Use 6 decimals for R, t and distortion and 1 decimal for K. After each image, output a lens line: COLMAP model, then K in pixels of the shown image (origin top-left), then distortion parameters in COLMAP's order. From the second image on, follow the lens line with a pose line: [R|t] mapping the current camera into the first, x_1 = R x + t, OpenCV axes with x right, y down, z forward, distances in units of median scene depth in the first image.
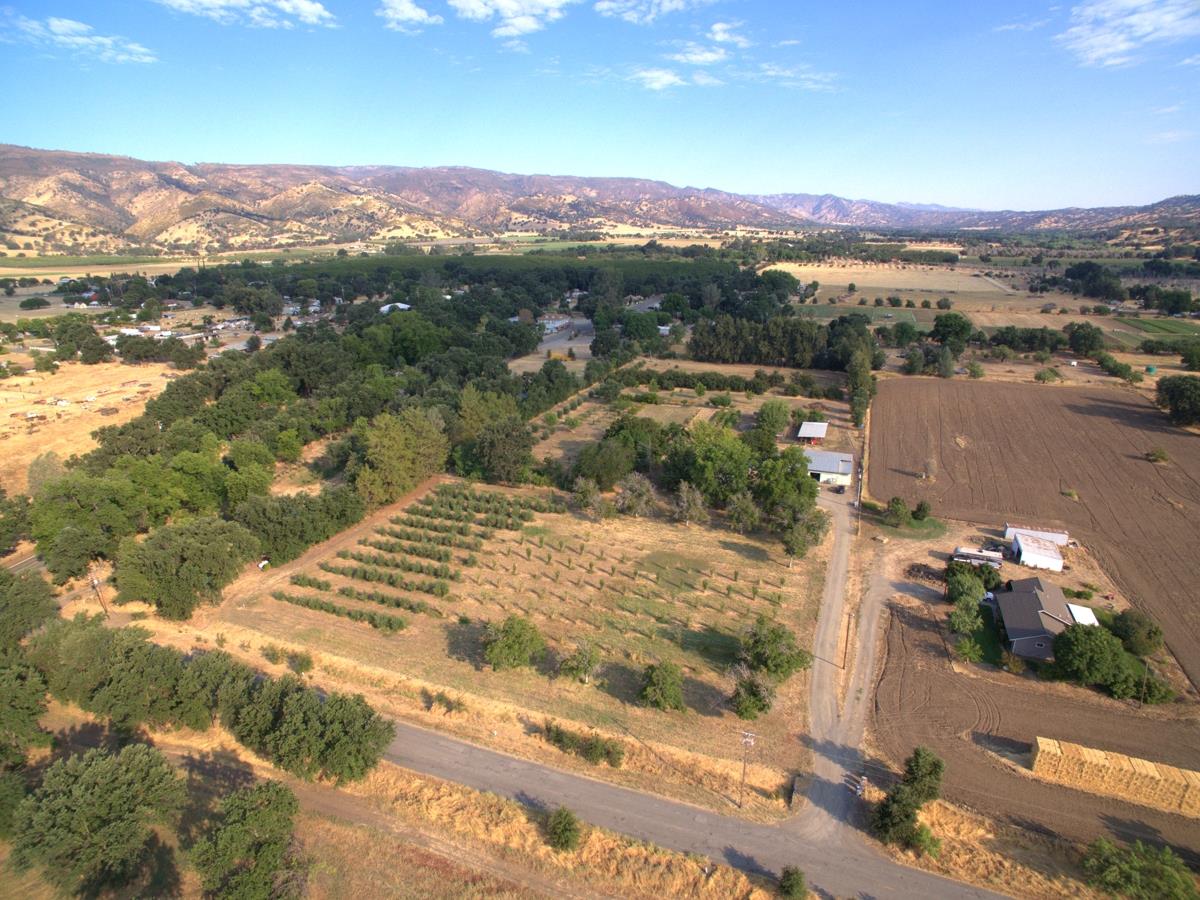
lens RADIAL K [[692.6, 0, 597.0], [0, 692.6, 461.8], [0, 0, 1]] dist [-0.113666, 0.079026]
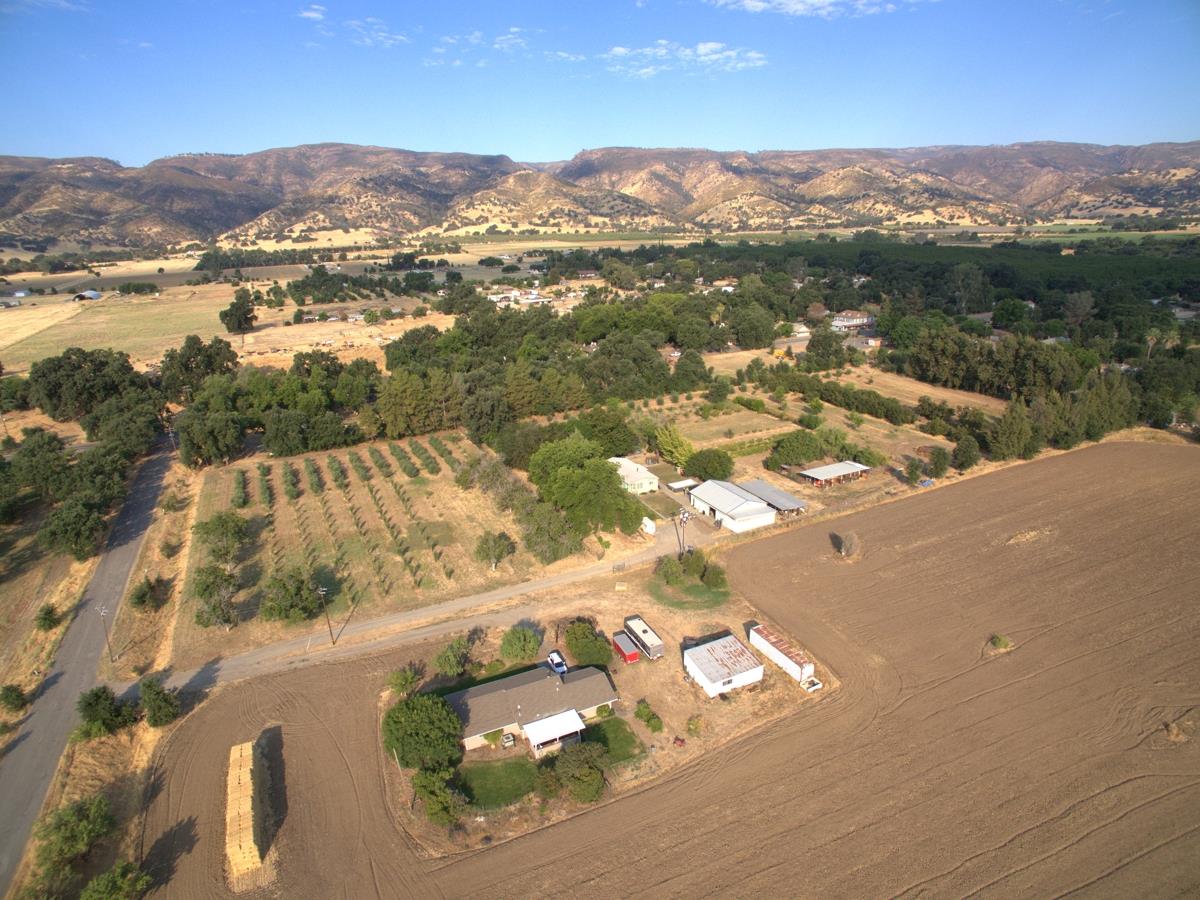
lens RADIAL K [[697.7, 0, 597.2], [0, 697.7, 449.3], [0, 0, 1]] dist [-0.119713, 0.087685]
pose [[0.733828, 0.207766, -0.646785, 0.440376], [-0.205401, 0.975380, 0.080277, -0.054999], [0.647540, 0.073940, 0.758436, 0.148478]]
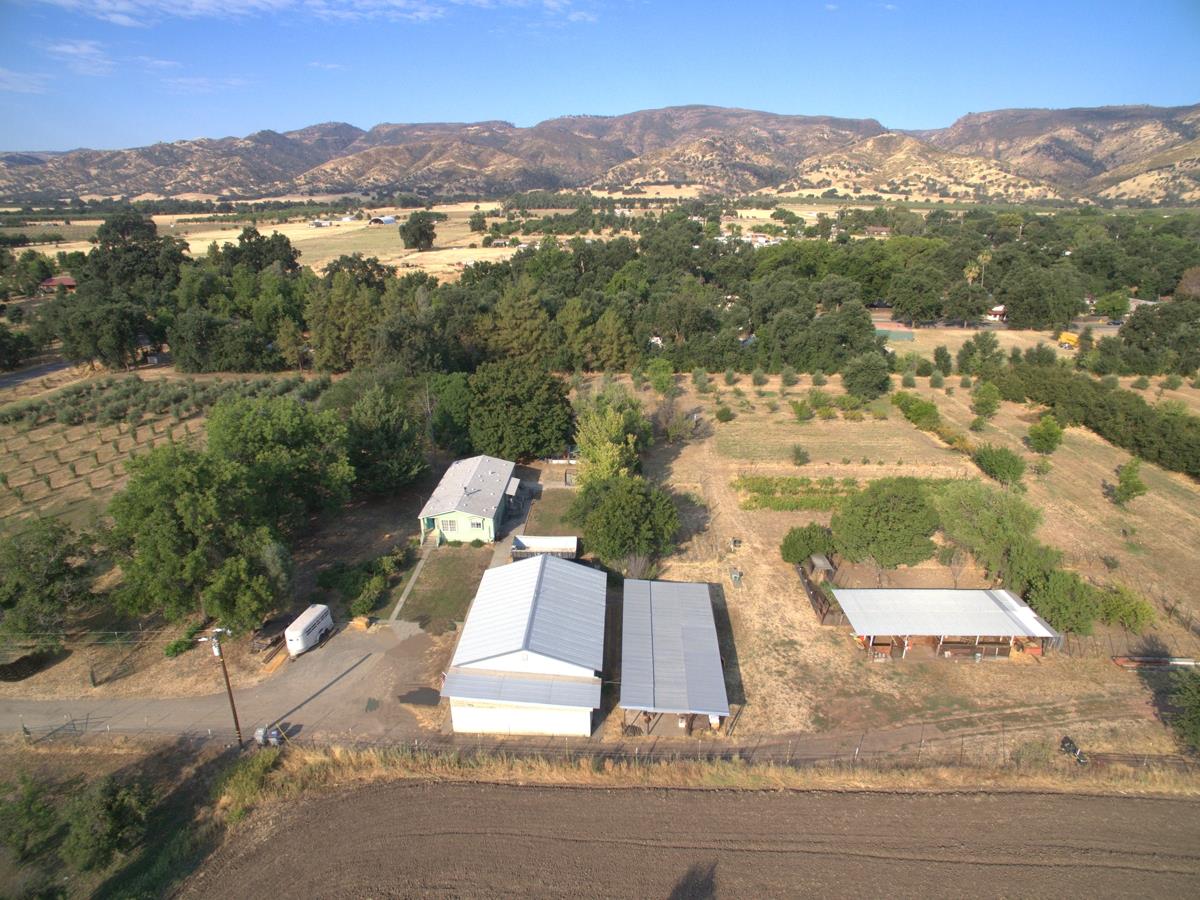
lens RADIAL K [[695.7, 0, 597.0], [0, 695.7, 455.5], [0, 0, 1]] dist [-0.118414, 0.085400]
pose [[0.326809, 0.346879, -0.879131, 0.345507], [-0.312235, 0.917605, 0.245989, -0.091656], [0.892023, 0.194104, 0.408189, 0.528713]]
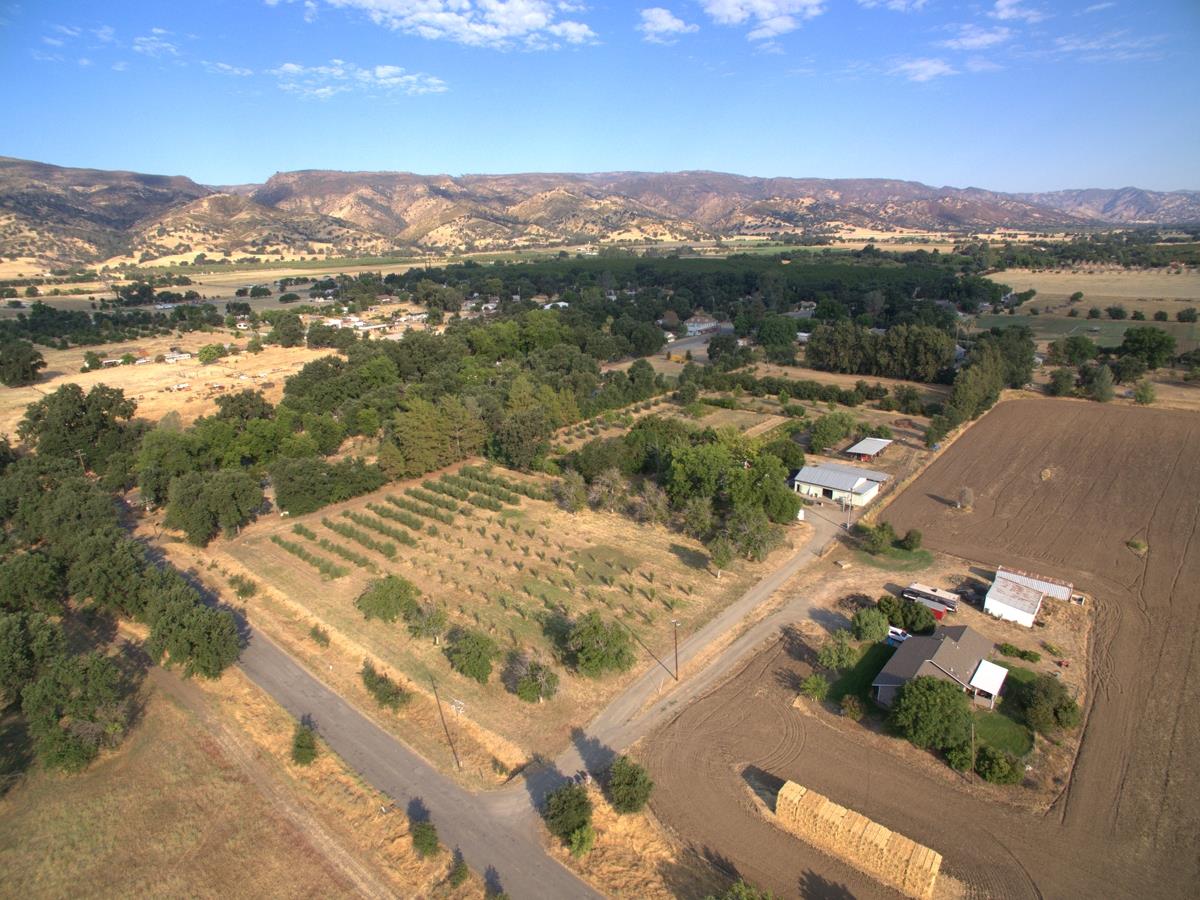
lens RADIAL K [[695.7, 0, 597.0], [0, 695.7, 455.5], [0, 0, 1]] dist [-0.118414, 0.085400]
pose [[0.944818, 0.084838, -0.316419, 0.183613], [-0.089441, 0.995992, -0.000025, -0.000881], [0.315149, 0.028324, 0.948619, 0.009012]]
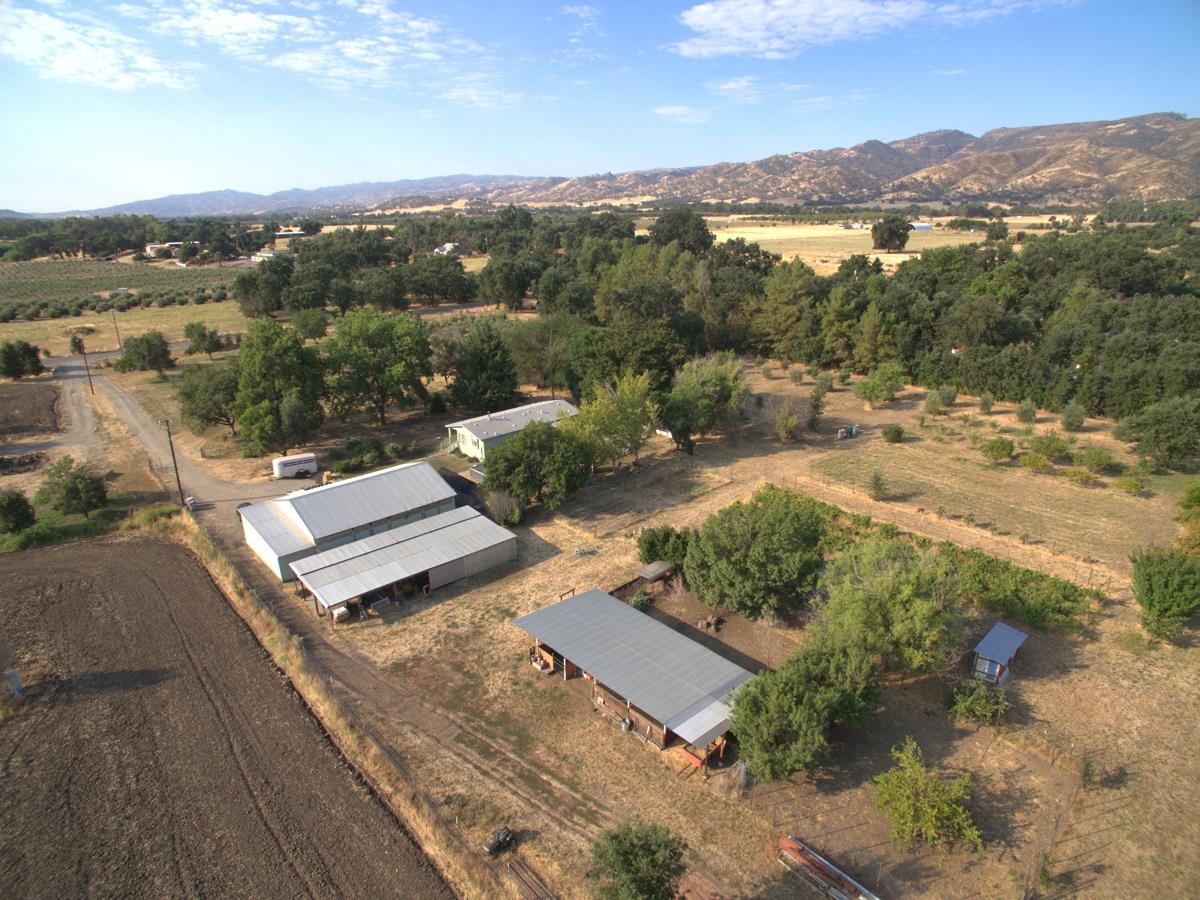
lens RADIAL K [[695.7, 0, 597.0], [0, 695.7, 455.5], [0, 0, 1]] dist [-0.118414, 0.085400]
pose [[-0.438932, 0.320063, -0.839583, 0.336348], [-0.284844, 0.836644, 0.467858, -0.135263], [0.852175, 0.444508, -0.276062, 0.718659]]
